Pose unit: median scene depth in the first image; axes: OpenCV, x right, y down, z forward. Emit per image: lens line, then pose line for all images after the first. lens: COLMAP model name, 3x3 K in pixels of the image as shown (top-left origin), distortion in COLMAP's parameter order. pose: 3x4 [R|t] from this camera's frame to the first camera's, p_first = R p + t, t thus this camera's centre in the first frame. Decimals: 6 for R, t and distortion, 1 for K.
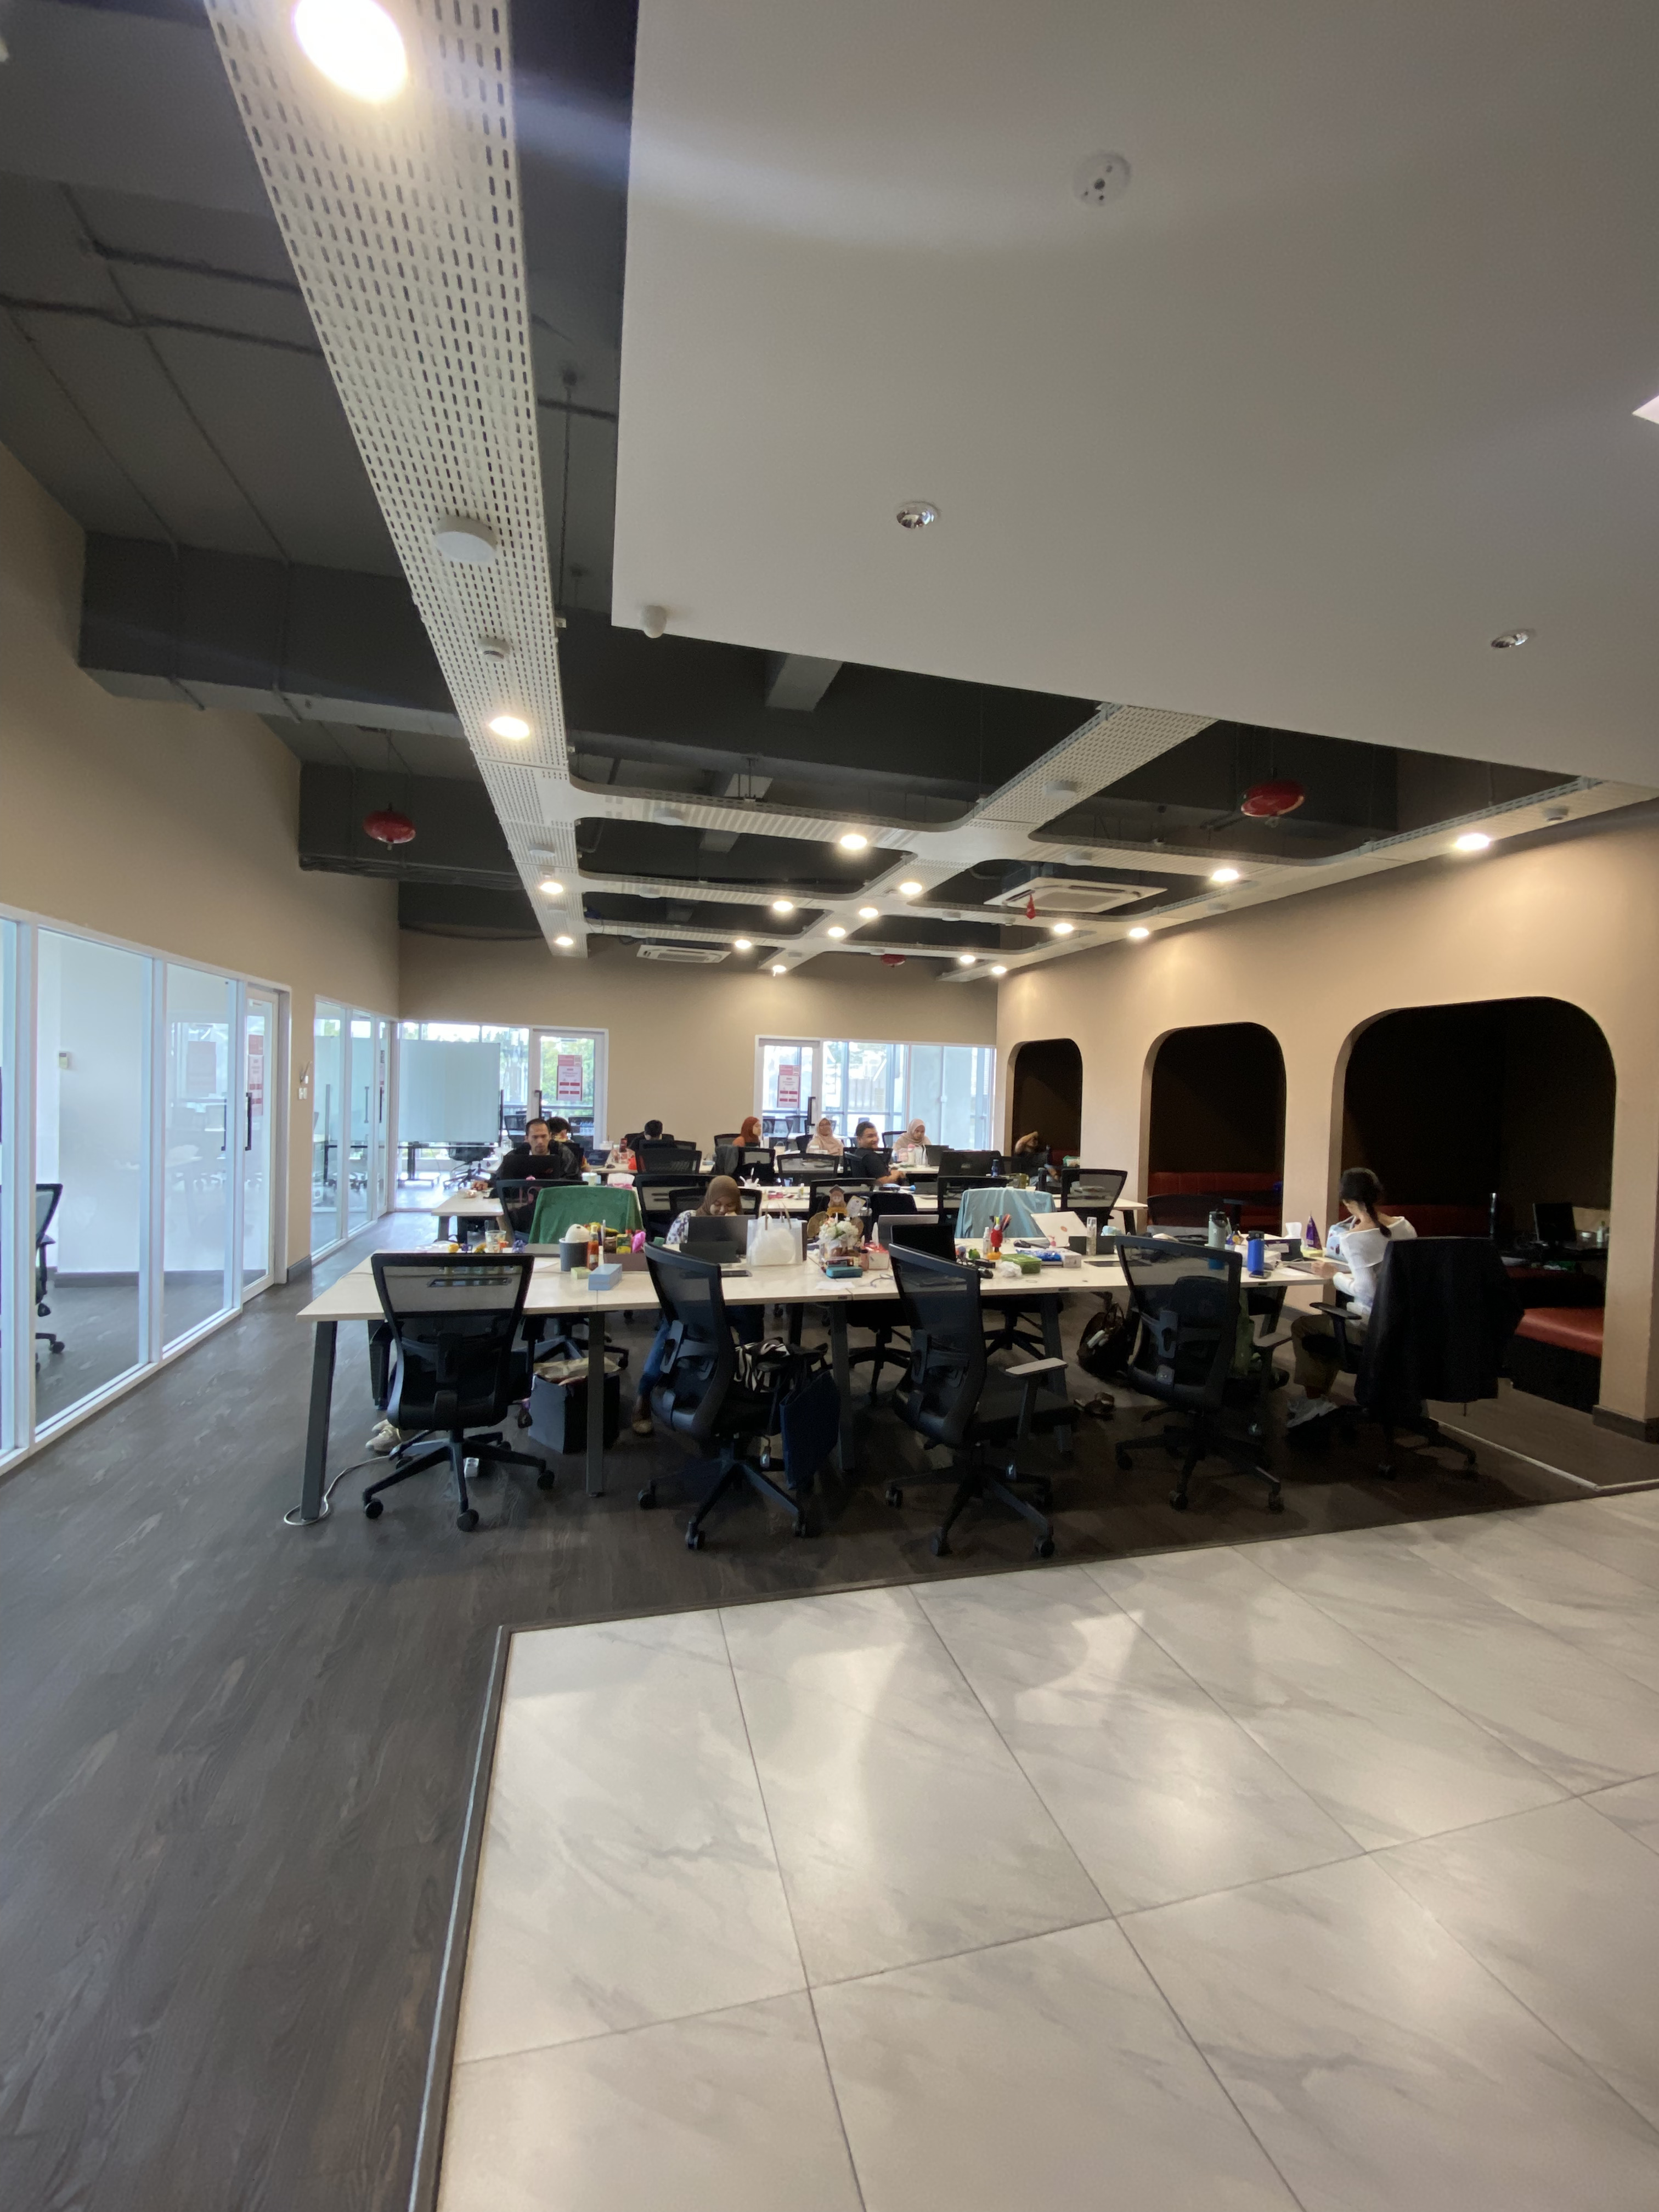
lens RADIAL K [[899.7, 0, 829.5], [0, 899.7, 1106.0], [0, 0, 1]] dist [0.014276, -0.020906]
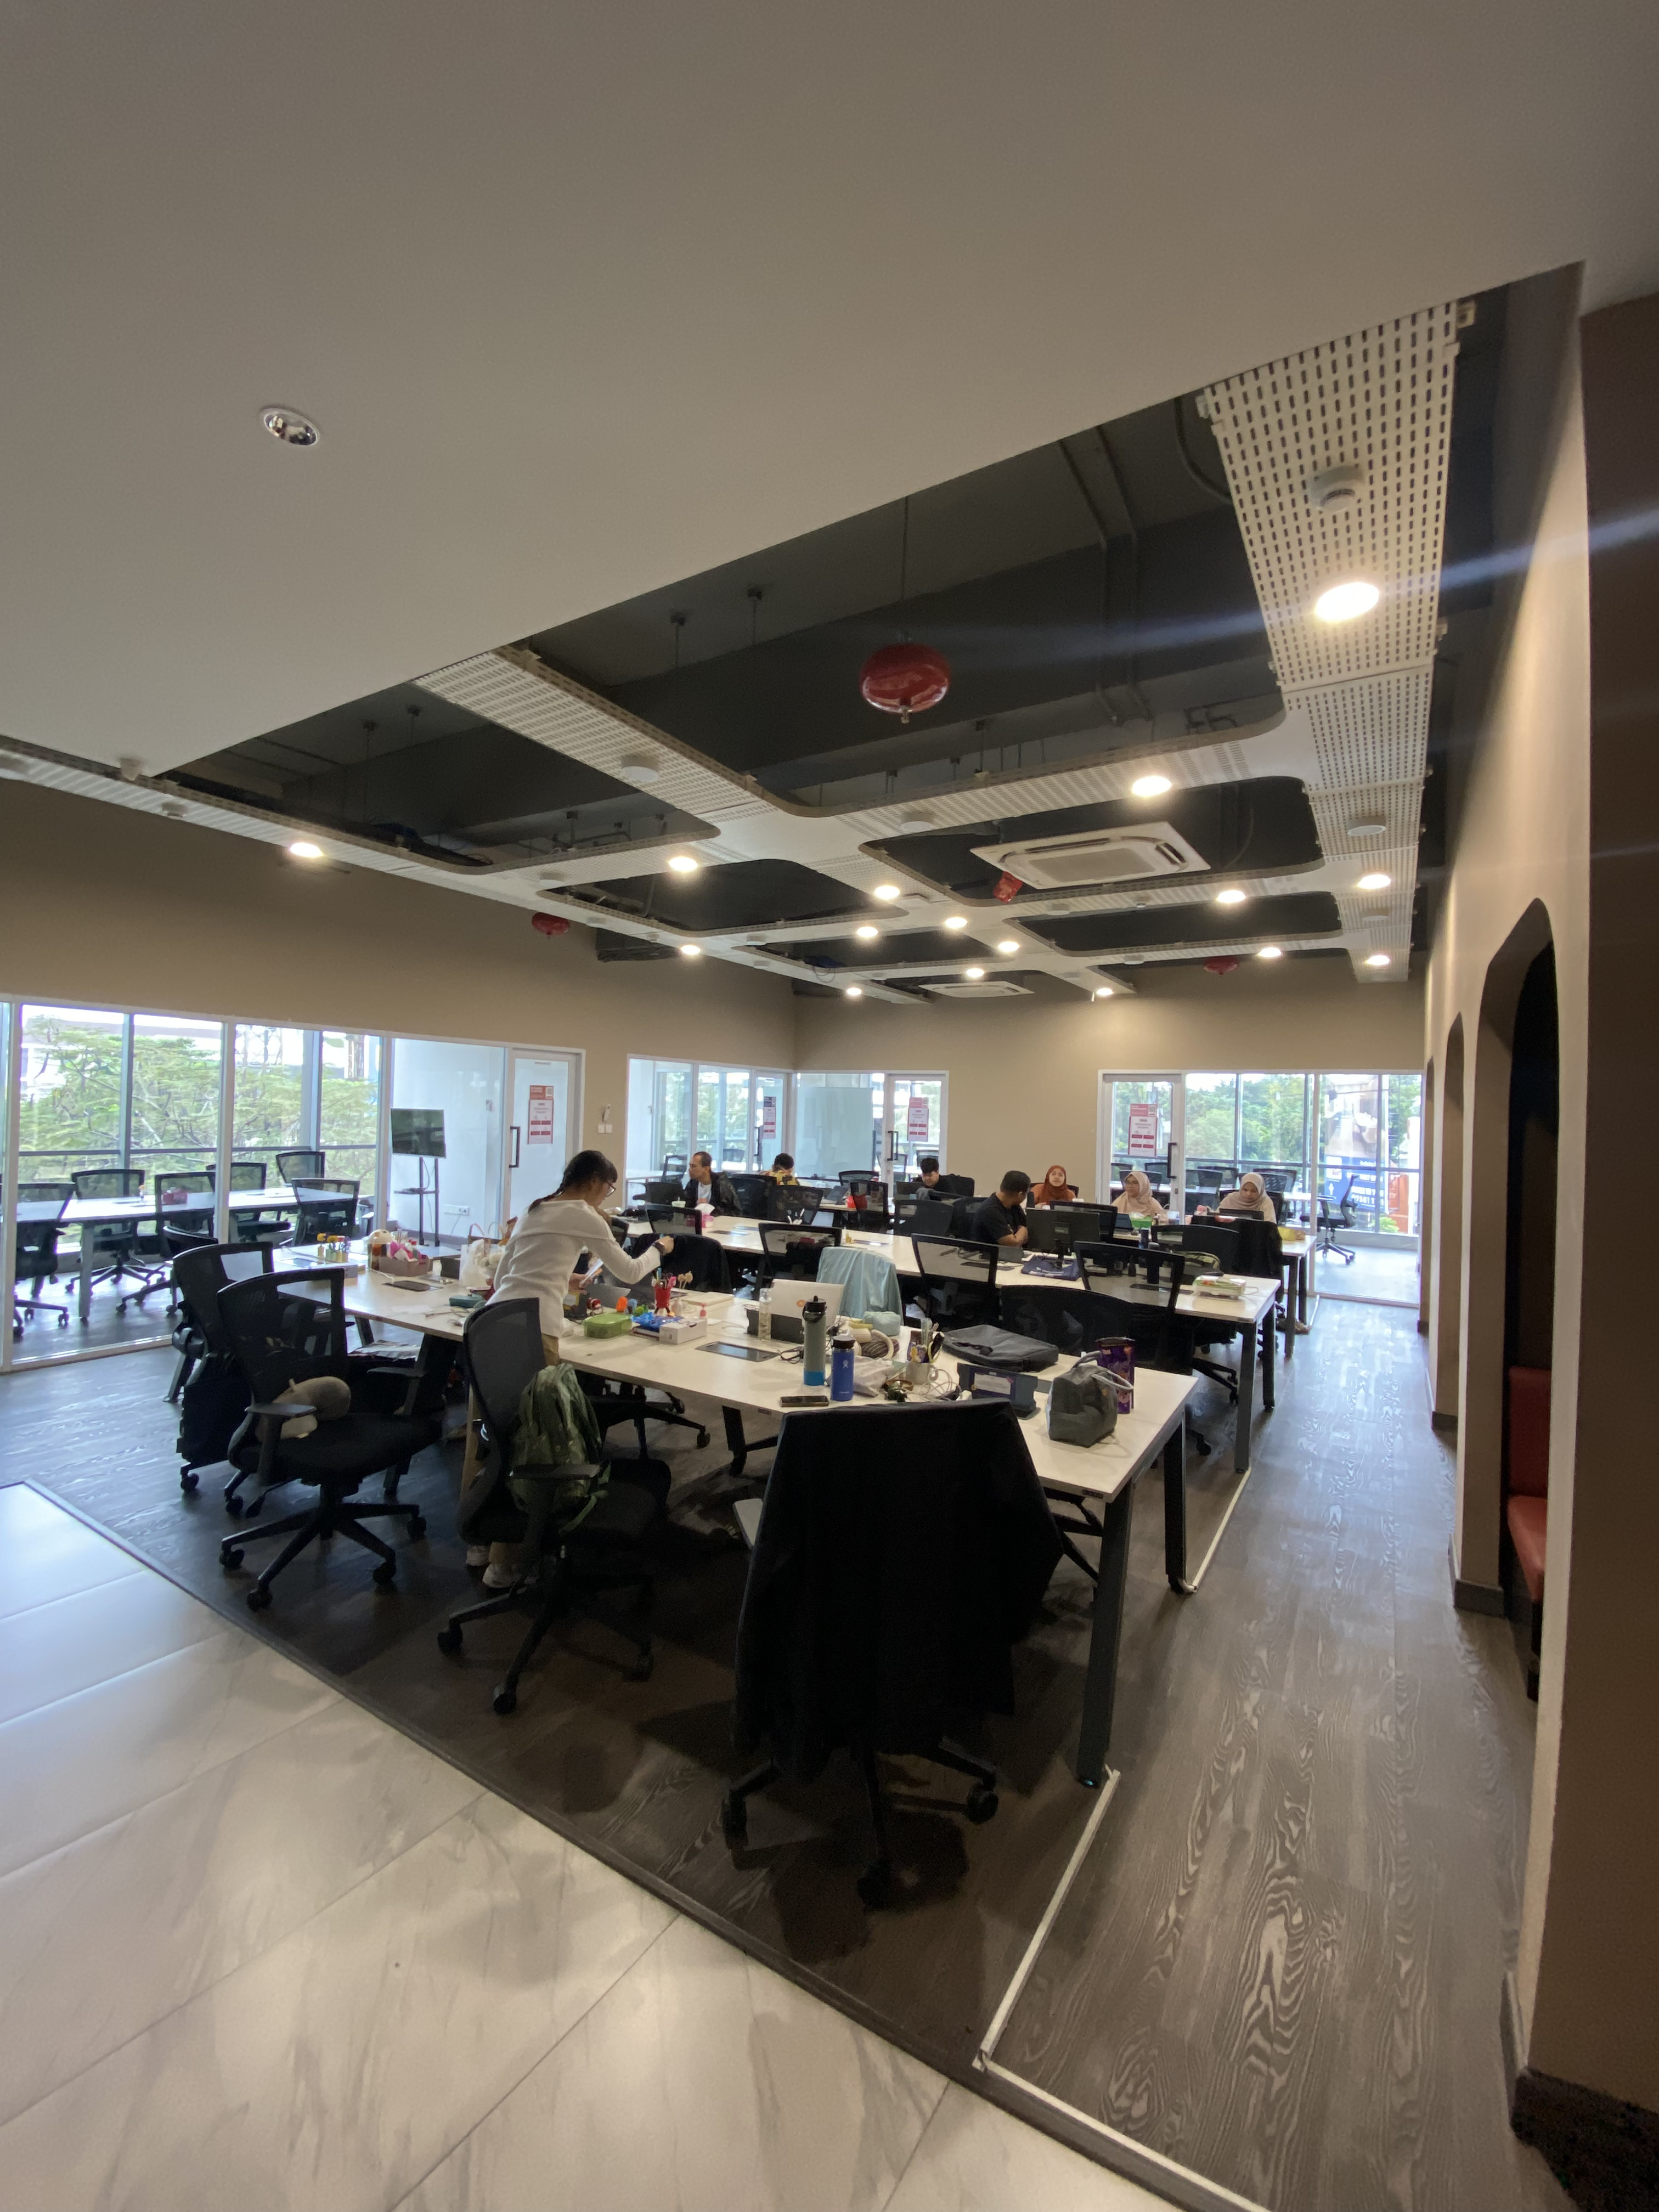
lens RADIAL K [[899.7, 0, 829.5], [0, 899.7, 1106.0], [0, 0, 1]] dist [0.014276, -0.020906]
pose [[0.678724, -0.017076, -0.734195, 1.200731], [-0.020847, 0.998879, -0.042504, -0.002917], [0.734098, 0.044154, 0.677607, 0.687927]]
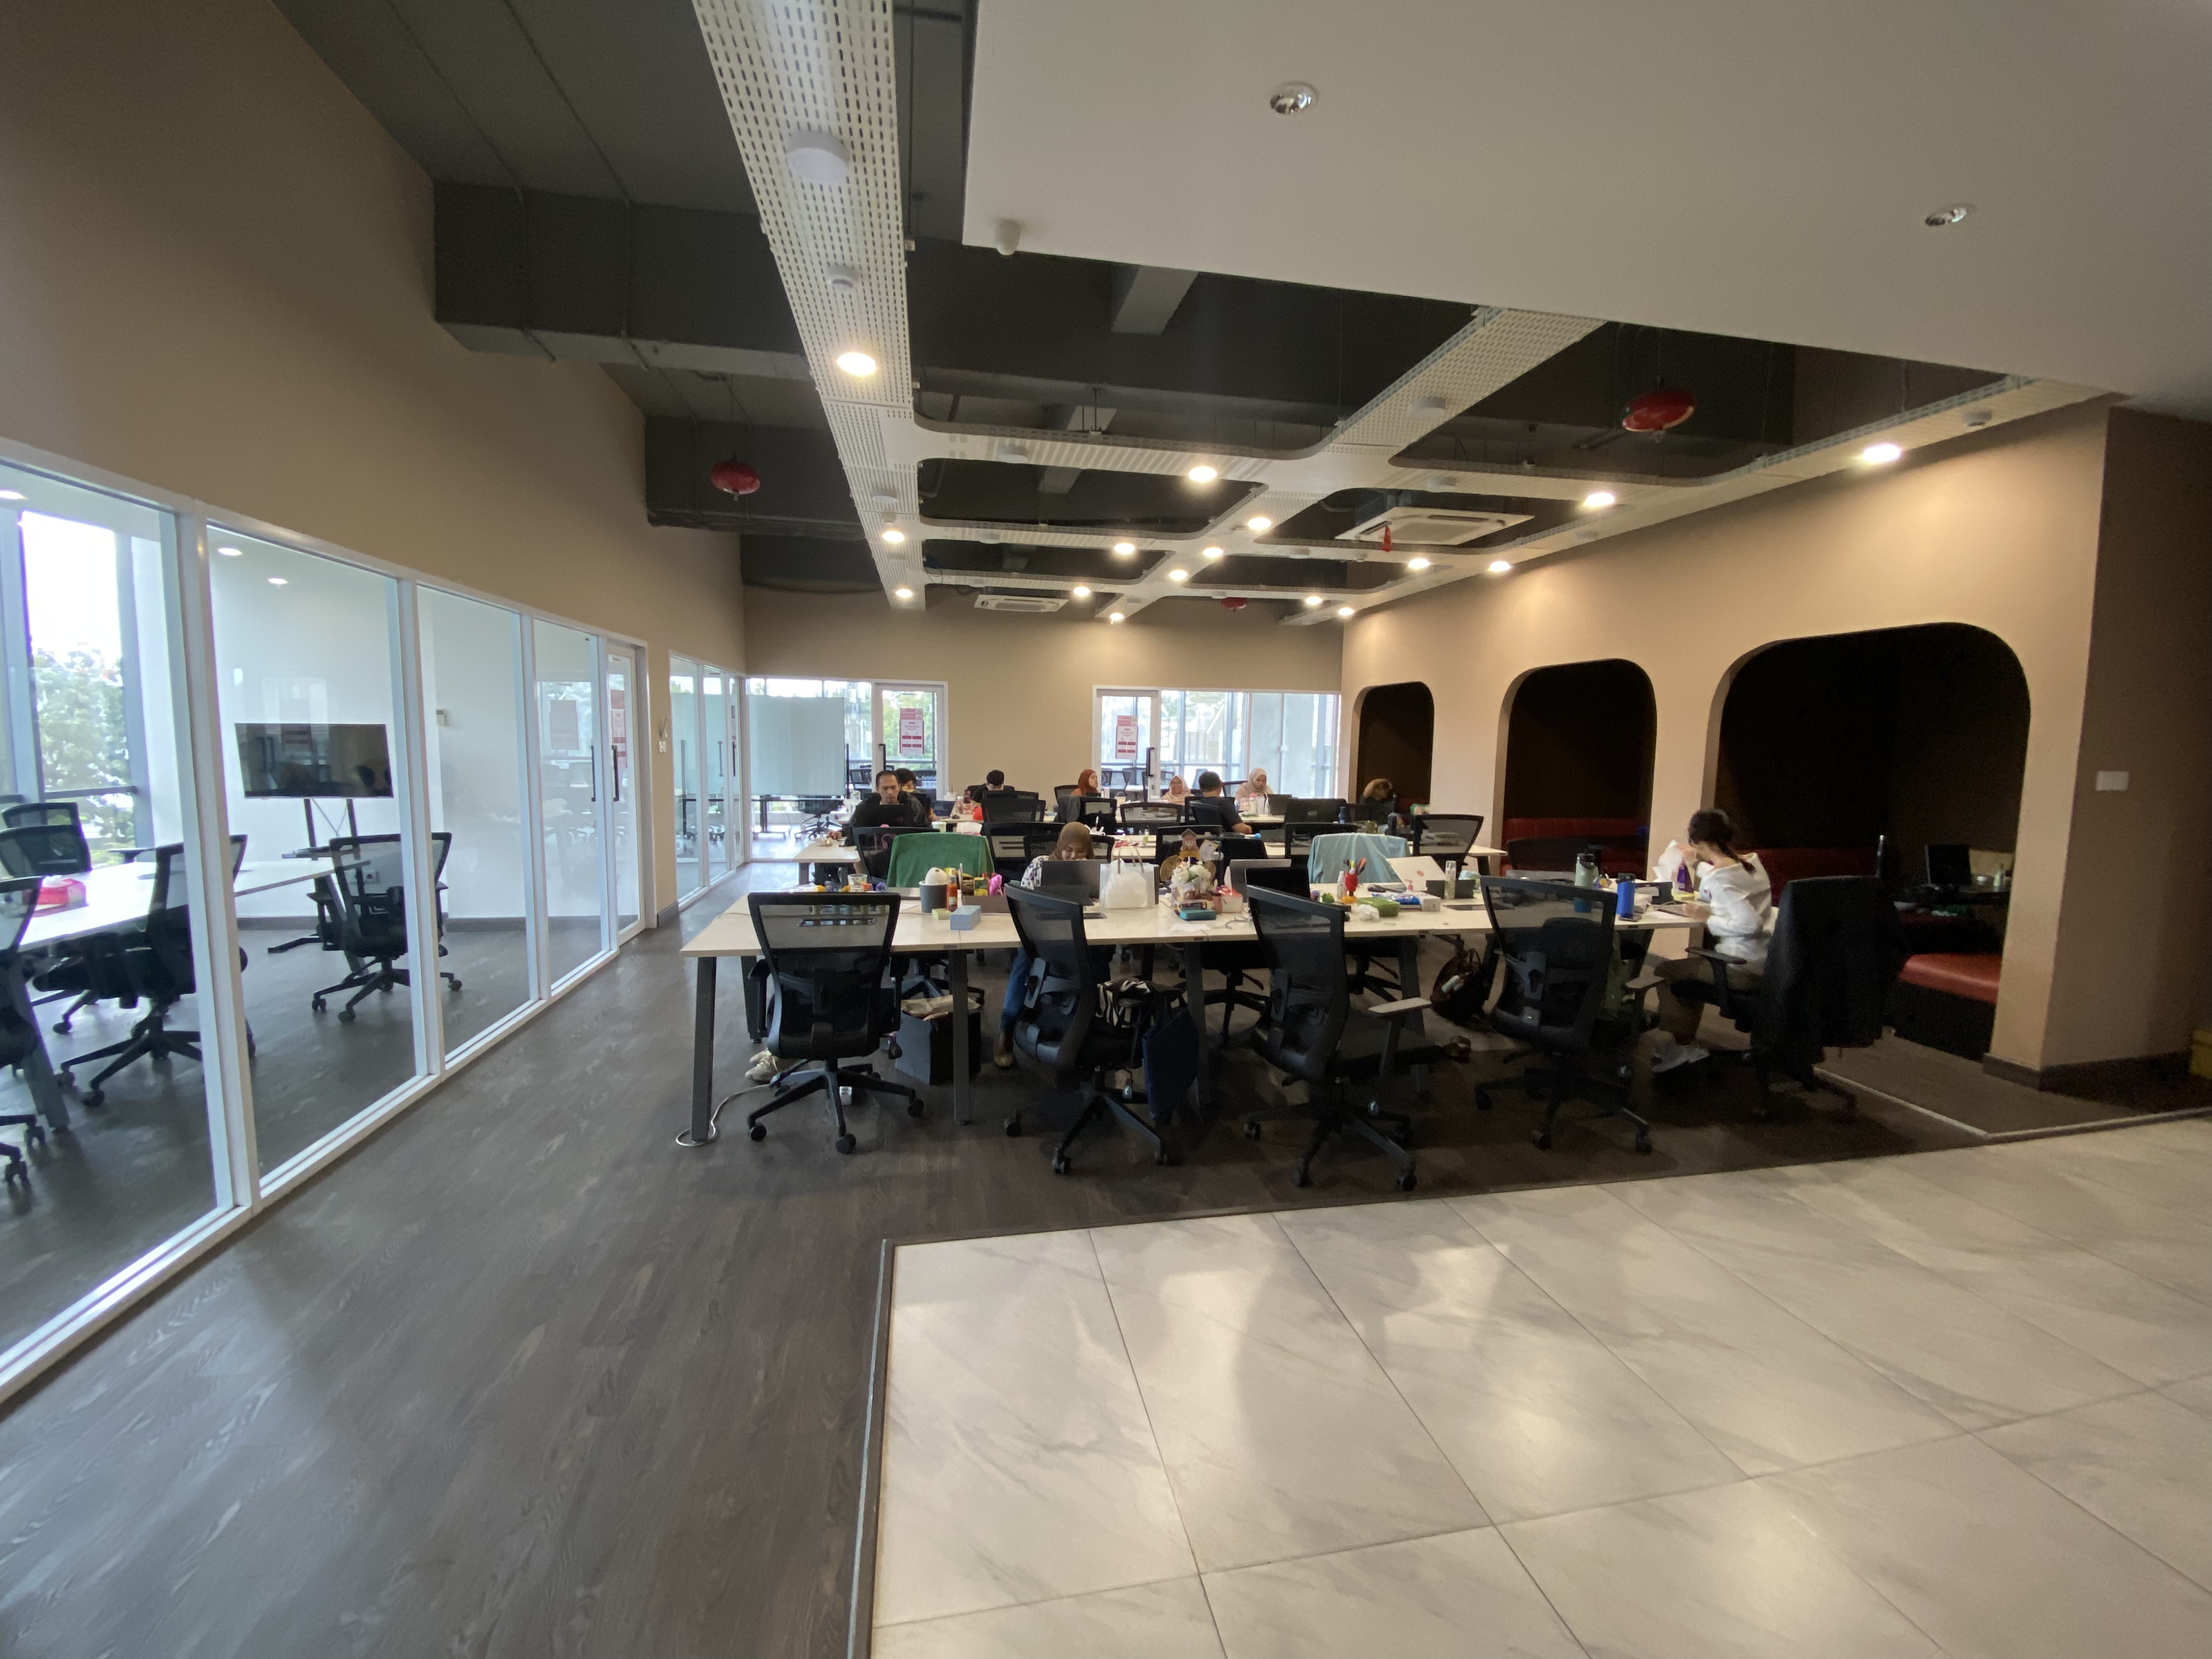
lens RADIAL K [[899.7, 0, 1097.4], [0, 899.7, 831.0], [0, 0, 1]] dist [0.014276, -0.020906]
pose [[0.997187, -0.005985, -0.074714, -0.018532], [0.011917, 0.996787, 0.079210, 0.010539], [0.074000, -0.079878, 0.994054, 0.003630]]
